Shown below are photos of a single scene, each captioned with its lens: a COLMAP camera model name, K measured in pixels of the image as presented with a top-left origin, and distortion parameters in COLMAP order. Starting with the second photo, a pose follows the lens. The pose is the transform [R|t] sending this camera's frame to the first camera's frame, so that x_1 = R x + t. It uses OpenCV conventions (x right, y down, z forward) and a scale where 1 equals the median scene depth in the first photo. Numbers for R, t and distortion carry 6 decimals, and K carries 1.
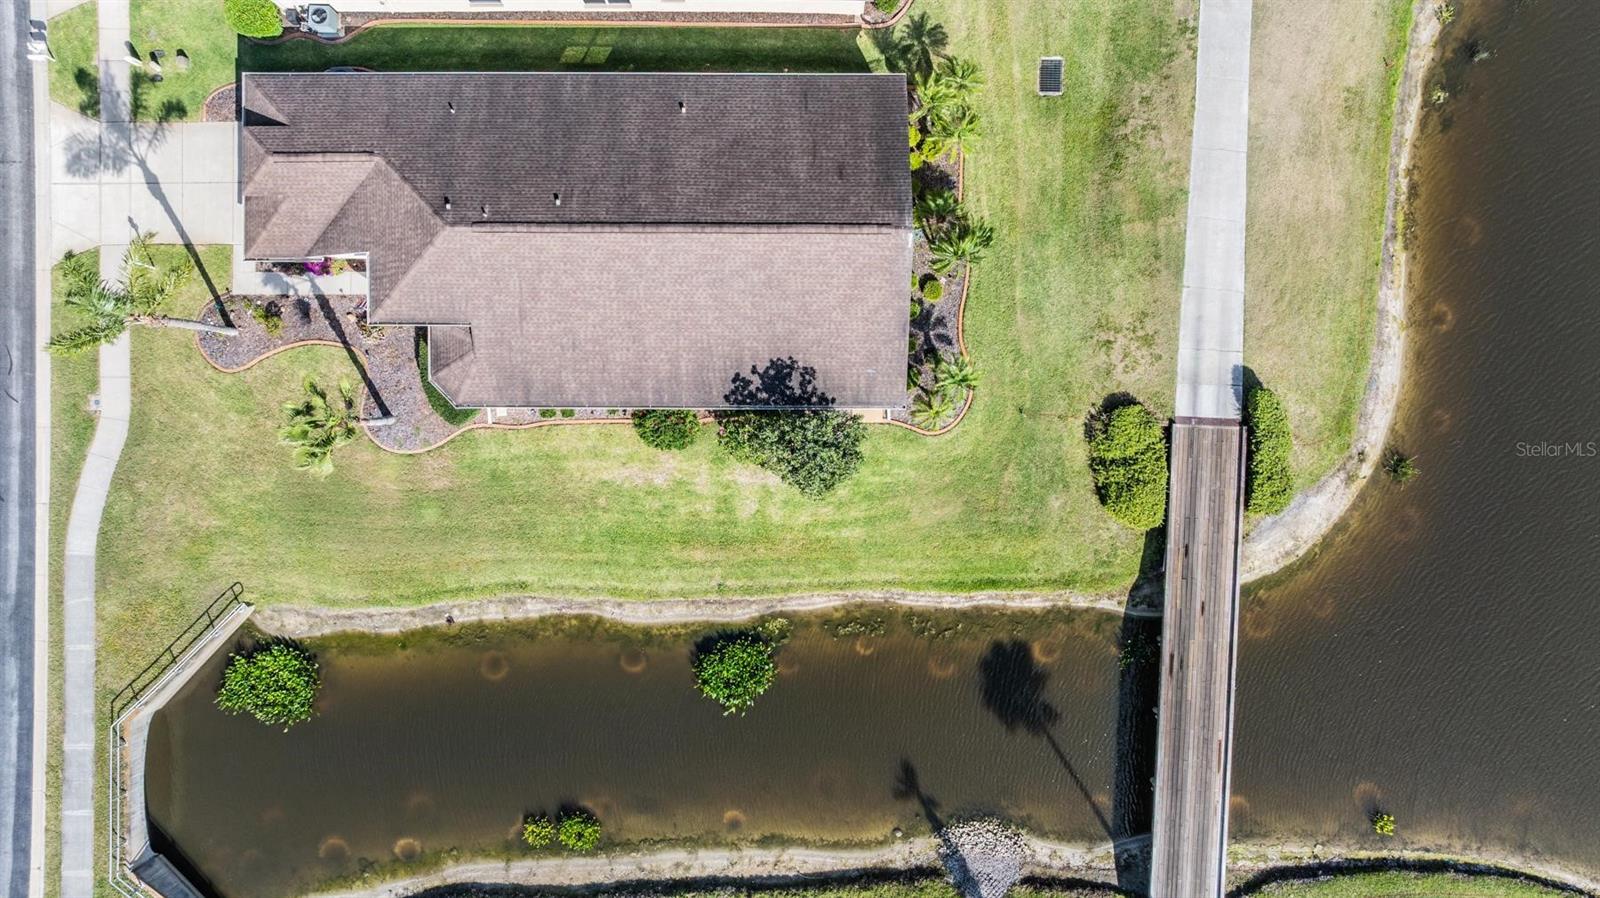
lens RADIAL K [[1146.5, 0, 800.0], [0, 1146.5, 449.0], [0, 0, 1]] dist [-0.000022, -0.075874]
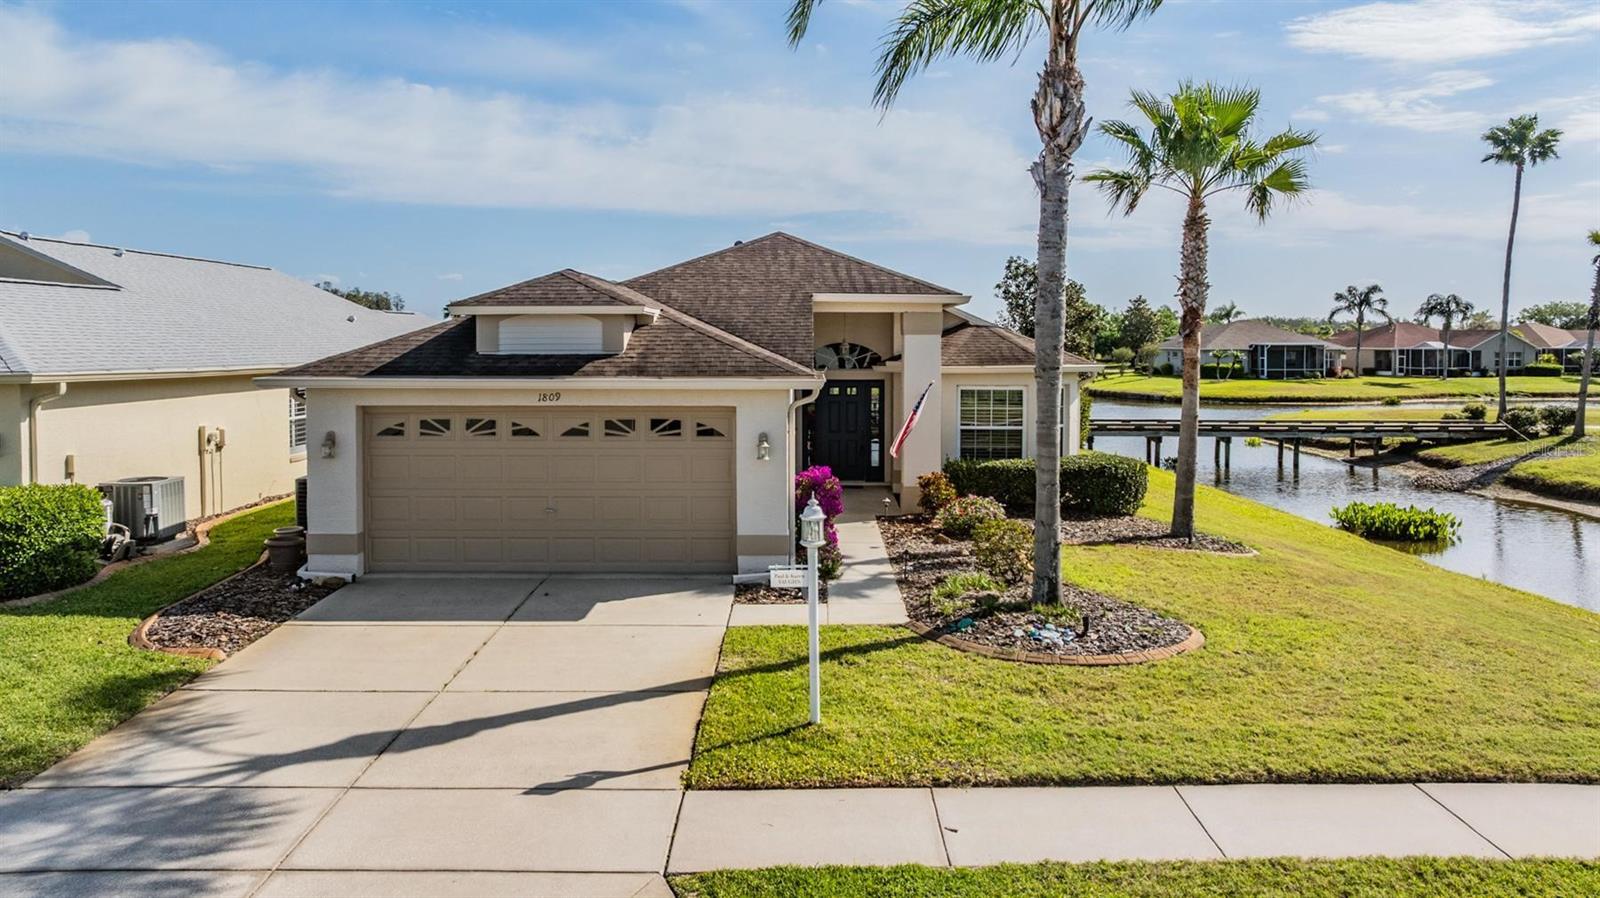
lens RADIAL K [[1145.2, 0, 801.4], [0, 1145.2, 378.4], [0, 0, 1]] dist [-0.014856, -0.005206]
pose [[0.009437, -0.032168, 0.999438, -0.737151], [0.999863, -0.013300, -0.009869, -0.149744], [0.013610, 0.999394, 0.032038, 0.885003]]
